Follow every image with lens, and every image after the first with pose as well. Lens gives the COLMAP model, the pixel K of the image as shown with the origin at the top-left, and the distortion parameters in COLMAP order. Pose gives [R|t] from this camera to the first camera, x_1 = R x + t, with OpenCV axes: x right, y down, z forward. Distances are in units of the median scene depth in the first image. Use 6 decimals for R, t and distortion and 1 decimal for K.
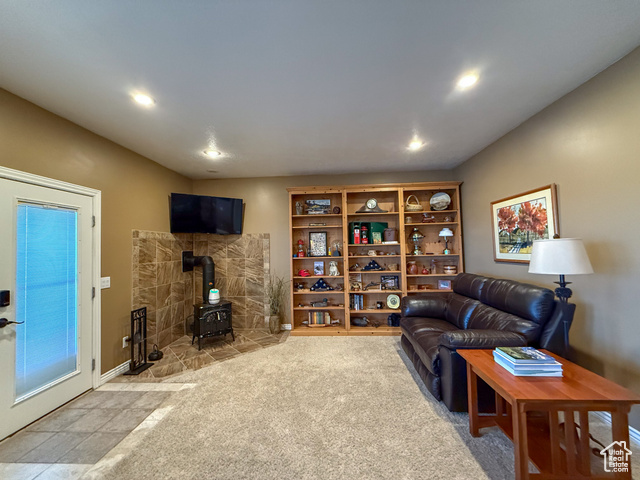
lens RADIAL K [[263.5, 0, 319.6], [0, 263.5, 237.5], [0, 0, 1]] dist [-0.000006, 0.000209]
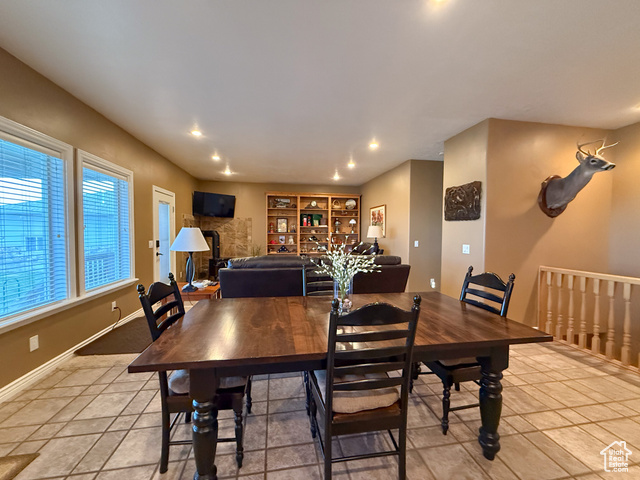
lens RADIAL K [[263.5, 0, 319.6], [0, 263.5, 237.5], [0, 0, 1]] dist [-0.000006, 0.000209]
pose [[0.973650, 0.023889, 0.226791, -0.159491], [-0.037349, 0.997774, 0.055246, -0.000899], [-0.224967, -0.062261, 0.972375, -0.735739]]
